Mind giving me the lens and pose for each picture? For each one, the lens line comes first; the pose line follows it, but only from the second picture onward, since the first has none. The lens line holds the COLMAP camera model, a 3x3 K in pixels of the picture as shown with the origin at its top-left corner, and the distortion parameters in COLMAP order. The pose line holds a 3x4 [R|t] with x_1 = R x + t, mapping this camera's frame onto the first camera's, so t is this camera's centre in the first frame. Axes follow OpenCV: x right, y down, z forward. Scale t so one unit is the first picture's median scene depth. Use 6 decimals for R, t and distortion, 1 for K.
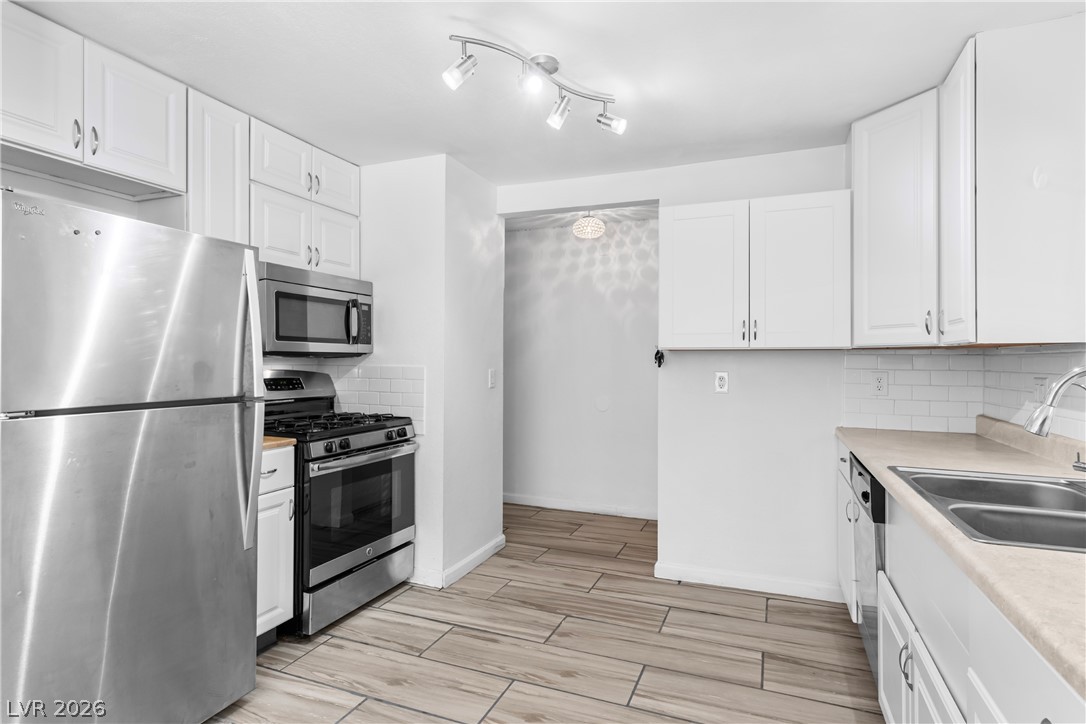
lens RADIAL K [[564.9, 0, 543.8], [0, 564.9, 358.5], [0, 0, 1]] dist [-0.003546, -0.000463]
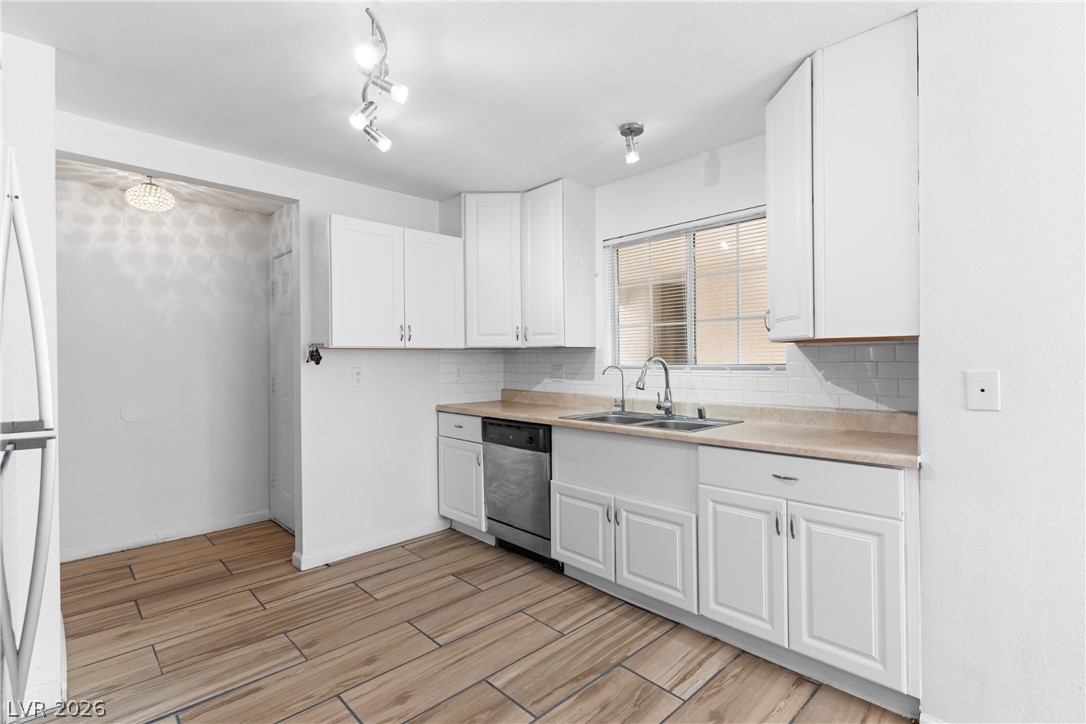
lens RADIAL K [[510.9, 0, 544.7], [0, 510.9, 358.9], [0, 0, 1]] dist [-0.001189, 0.000106]
pose [[0.407802, -0.009978, 0.913016, -0.512820], [0.006176, 0.999948, 0.008169, -0.000303], [-0.913049, 0.002308, 0.407842, 0.246351]]
